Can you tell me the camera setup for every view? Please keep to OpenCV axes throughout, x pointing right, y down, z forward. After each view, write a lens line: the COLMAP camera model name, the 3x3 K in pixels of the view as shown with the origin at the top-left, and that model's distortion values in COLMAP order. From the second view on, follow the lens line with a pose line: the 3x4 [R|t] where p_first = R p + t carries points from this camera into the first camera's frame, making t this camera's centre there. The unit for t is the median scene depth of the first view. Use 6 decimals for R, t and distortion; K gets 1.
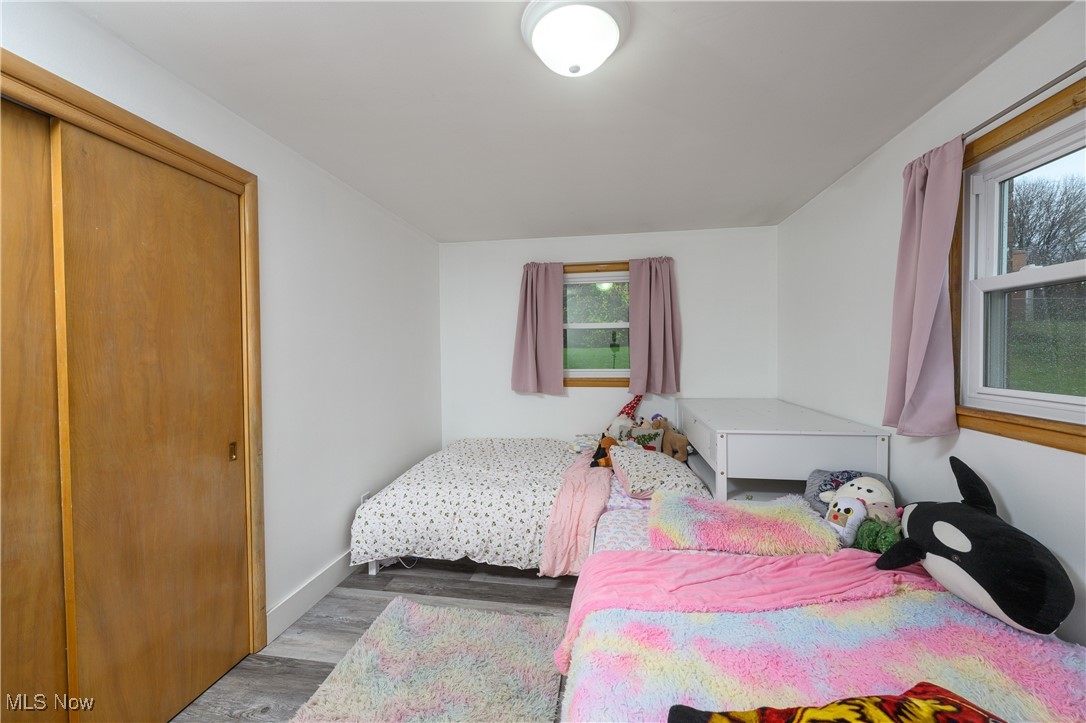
lens RADIAL K [[430.4, 0, 548.3], [0, 430.4, 362.4], [0, 0, 1]] dist [-0.000327, -0.000364]
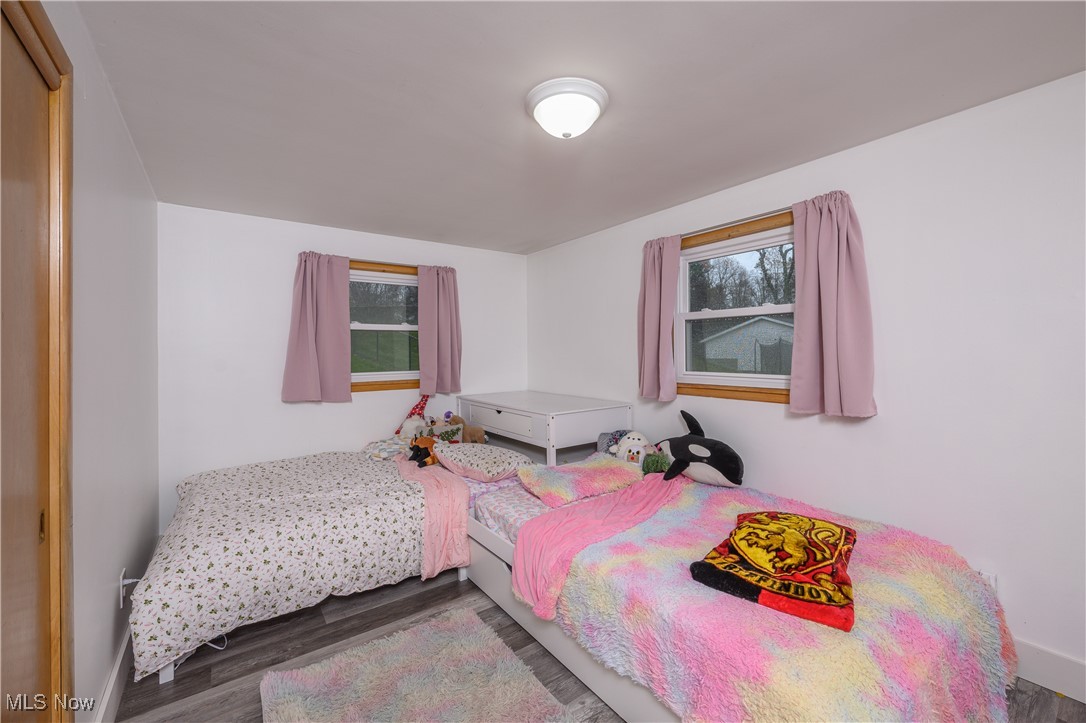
lens RADIAL K [[430.4, 0, 553.3], [0, 430.4, 352.6], [0, 0, 1]] dist [-0.000327, -0.000364]
pose [[0.700233, -0.001208, 0.713913, -0.492831], [0.022759, 0.999528, -0.020632, 0.001165], [-0.713551, 0.030695, 0.699931, 0.075972]]
